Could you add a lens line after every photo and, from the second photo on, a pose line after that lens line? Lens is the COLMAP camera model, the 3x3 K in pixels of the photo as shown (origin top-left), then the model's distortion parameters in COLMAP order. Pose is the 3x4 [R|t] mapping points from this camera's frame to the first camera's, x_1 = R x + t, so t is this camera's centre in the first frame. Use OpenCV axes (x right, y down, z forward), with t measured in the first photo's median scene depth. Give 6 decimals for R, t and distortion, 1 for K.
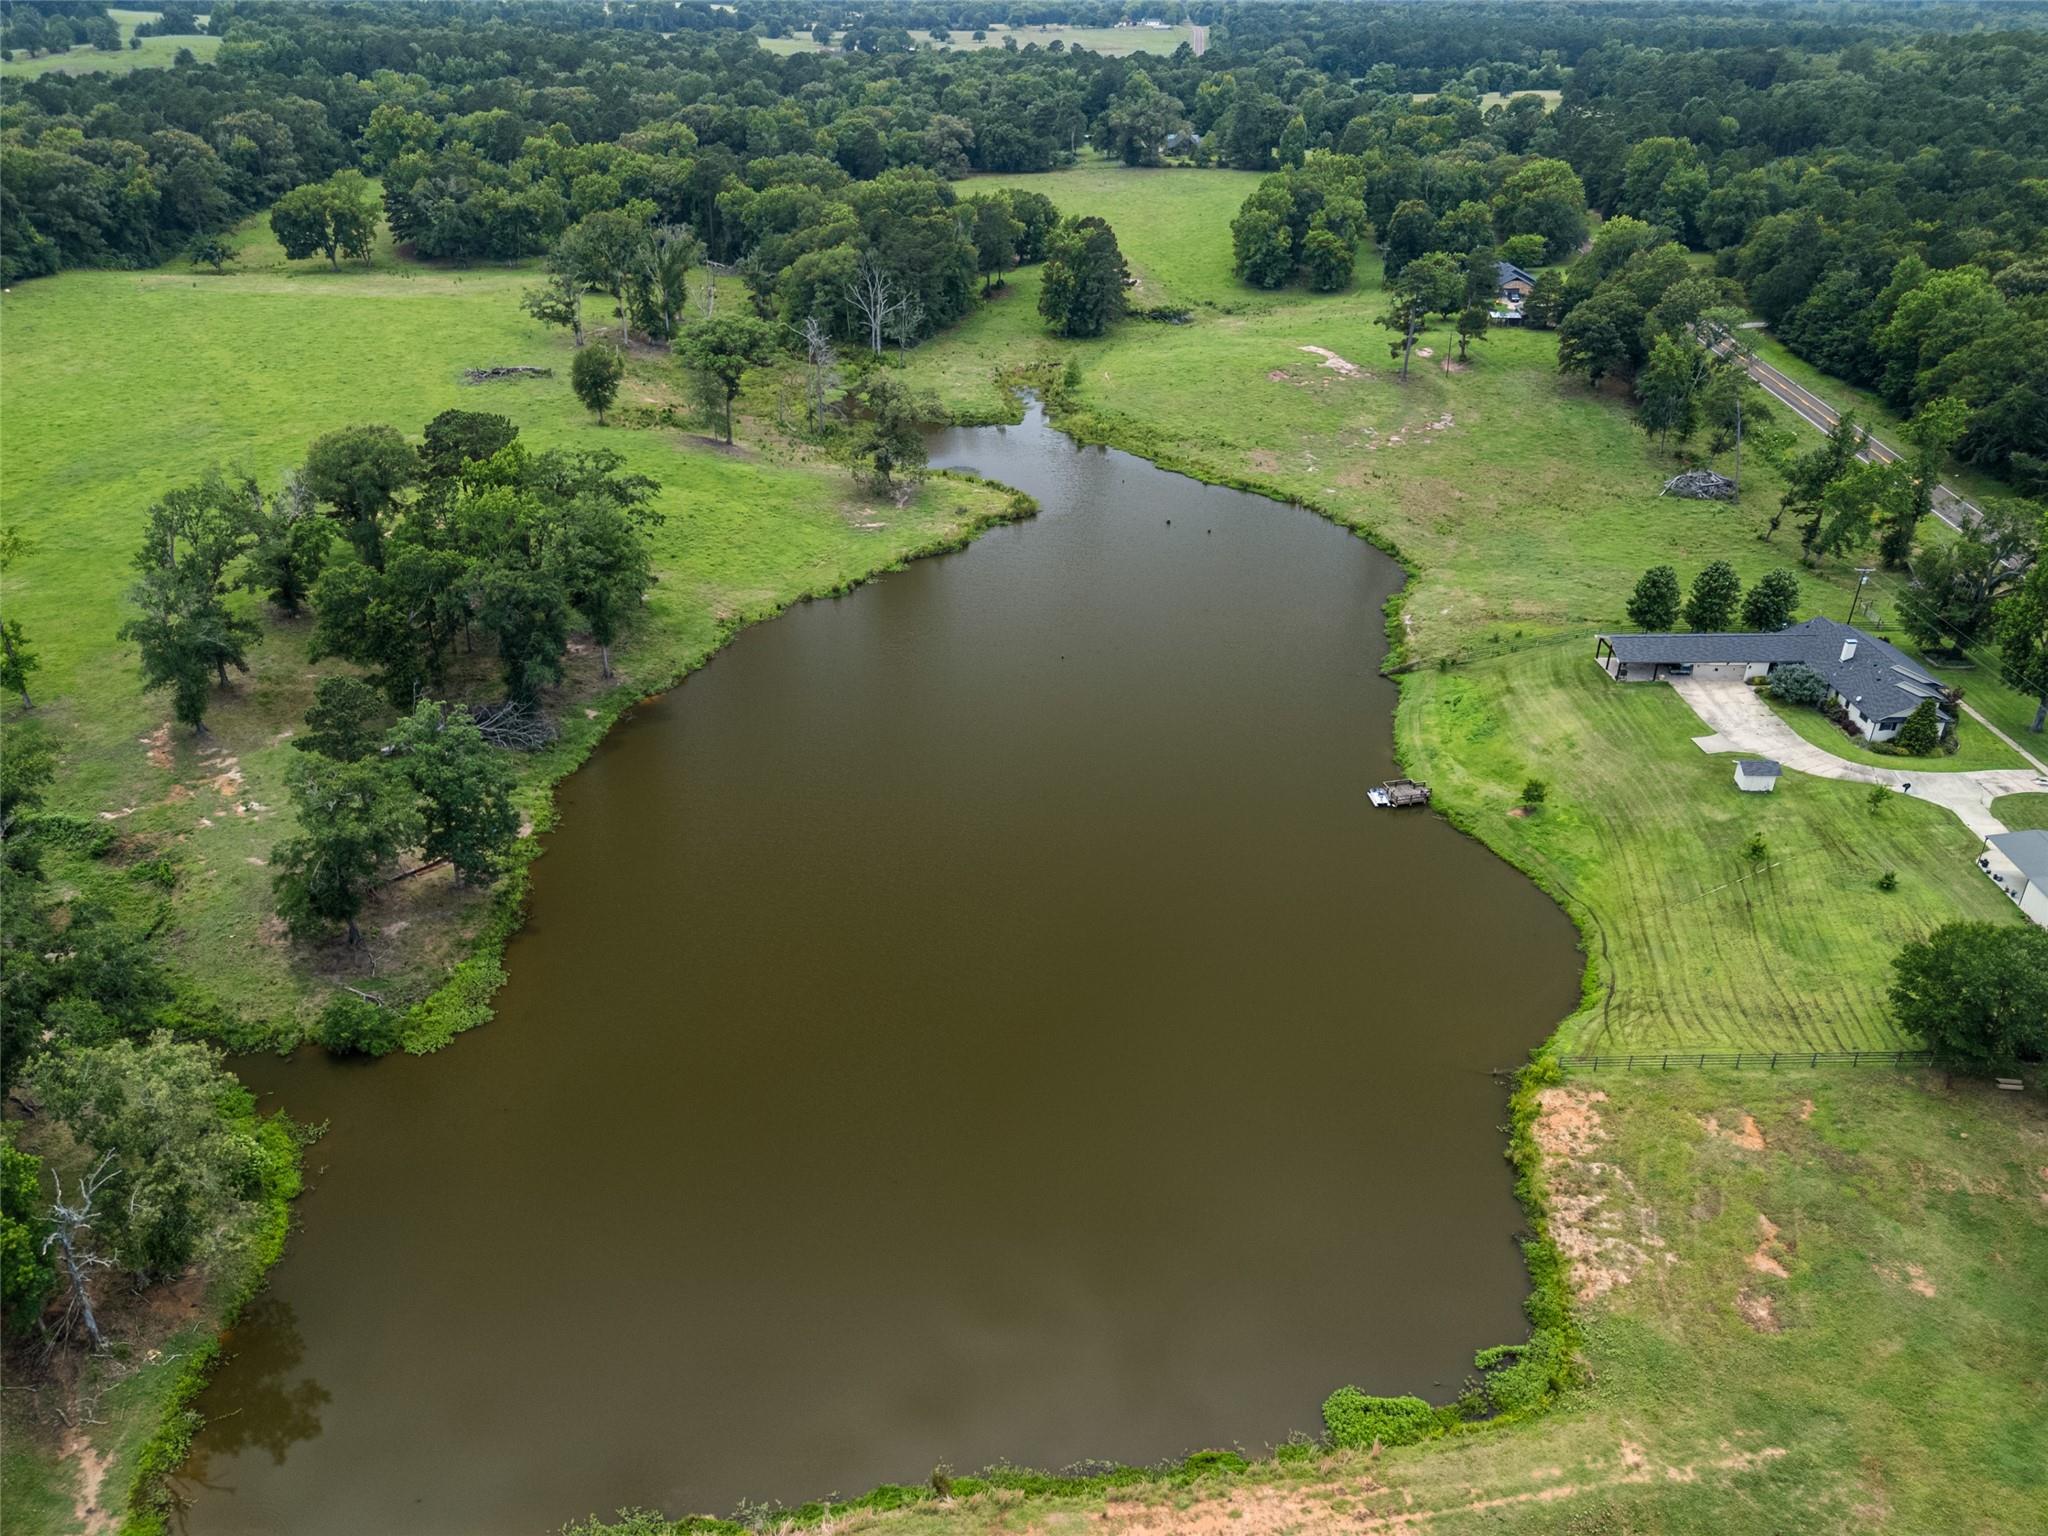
lens RADIAL K [[1533.3, 0, 1071.1], [0, 1533.3, 775.8], [0, 0, 1]] dist [0.033681, -0.000993]
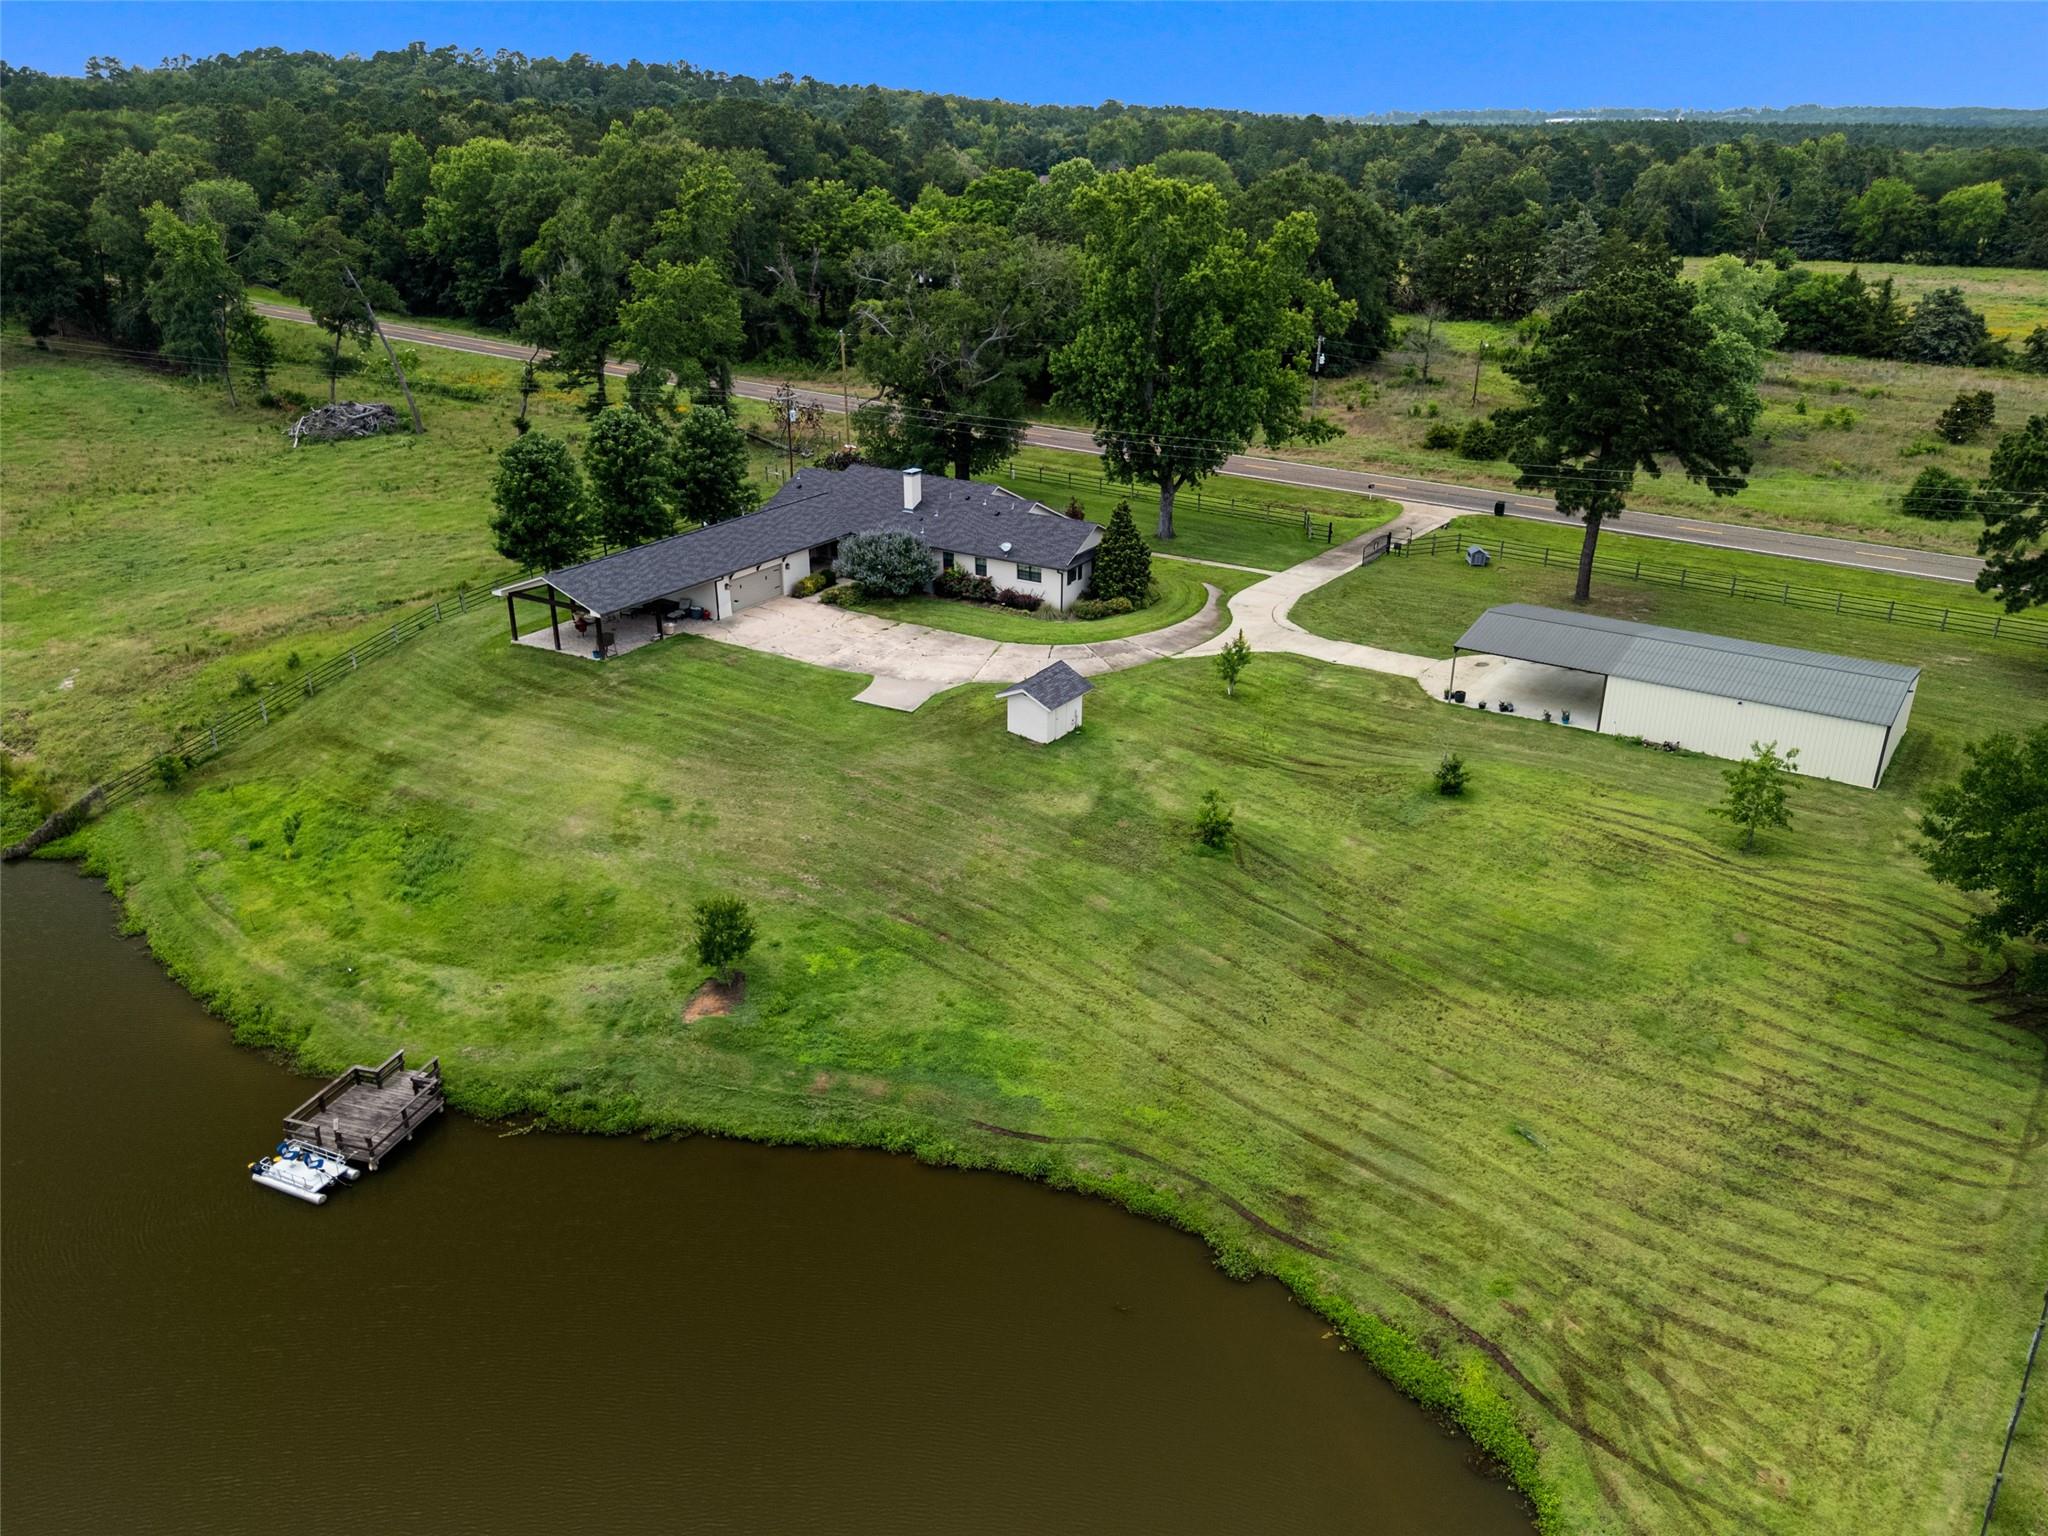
lens RADIAL K [[1476.1, 0, 1024.0], [0, 1476.1, 768.0], [0, 0, 1]] dist [0.037194, -0.001169]
pose [[0.550919, -0.337202, 0.763402, 0.049799], [0.390168, 0.912683, 0.121571, -0.025251], [-0.737738, 0.230879, 0.634380, 0.433280]]
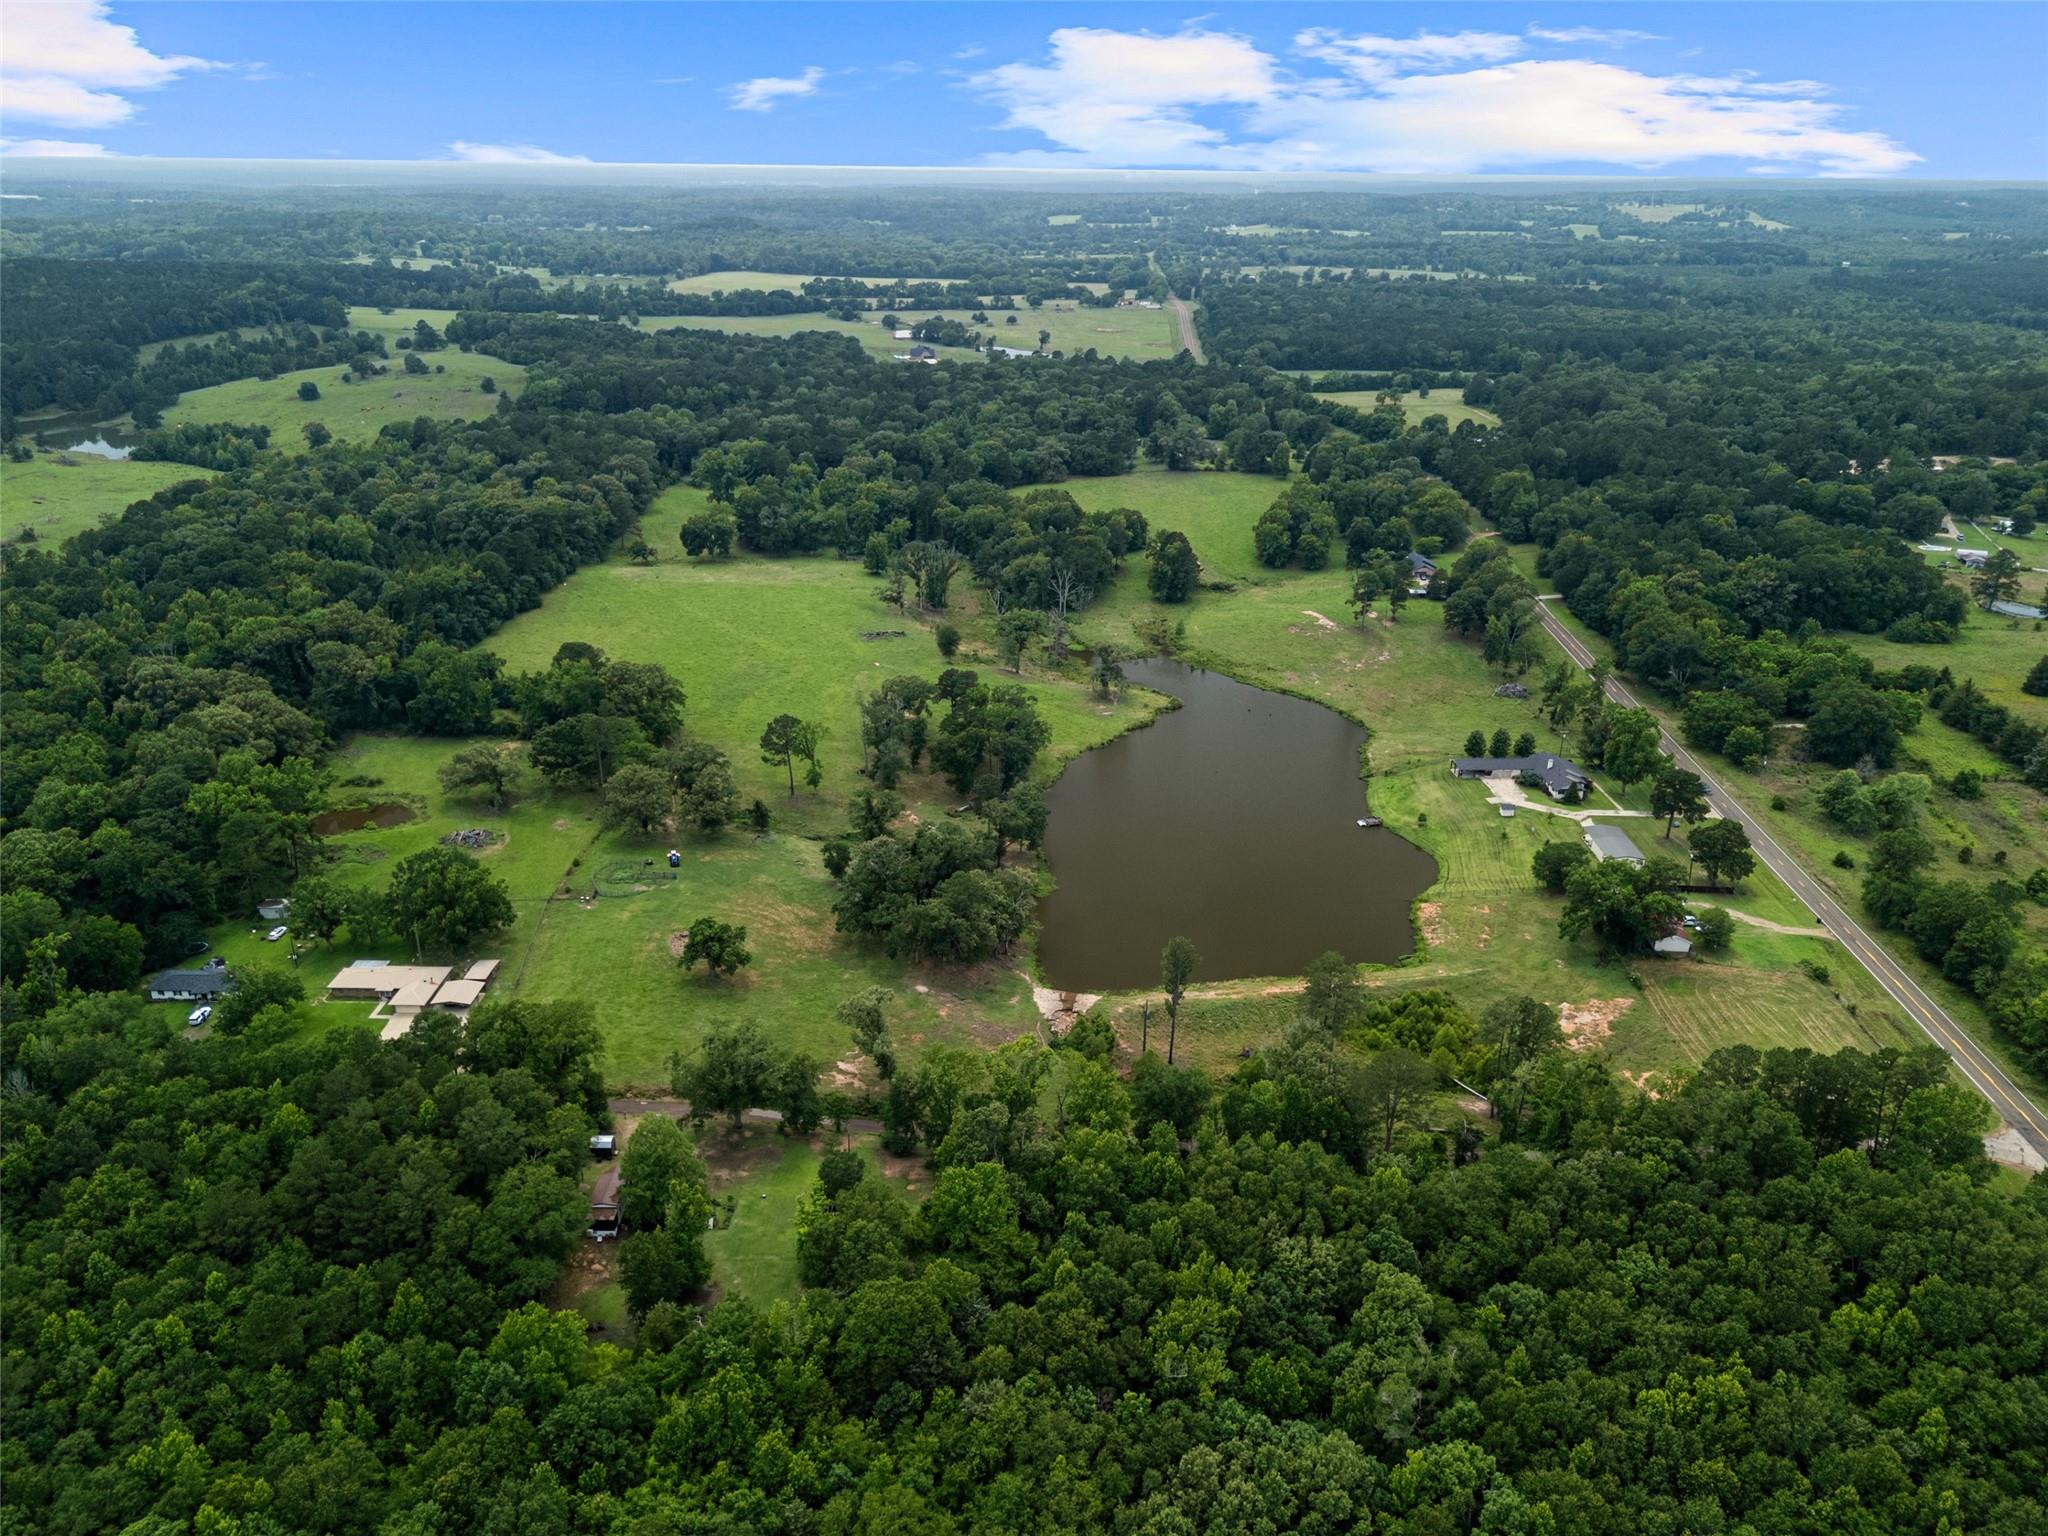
lens RADIAL K [[1476.1, 0, 1024.0], [0, 1476.1, 768.0], [0, 0, 1]] dist [0.037194, -0.001169]
pose [[0.999902, -0.008886, -0.010775, -0.207305], [0.007636, 0.993792, -0.110989, 0.120701], [0.011694, 0.110896, 0.993763, -0.905869]]
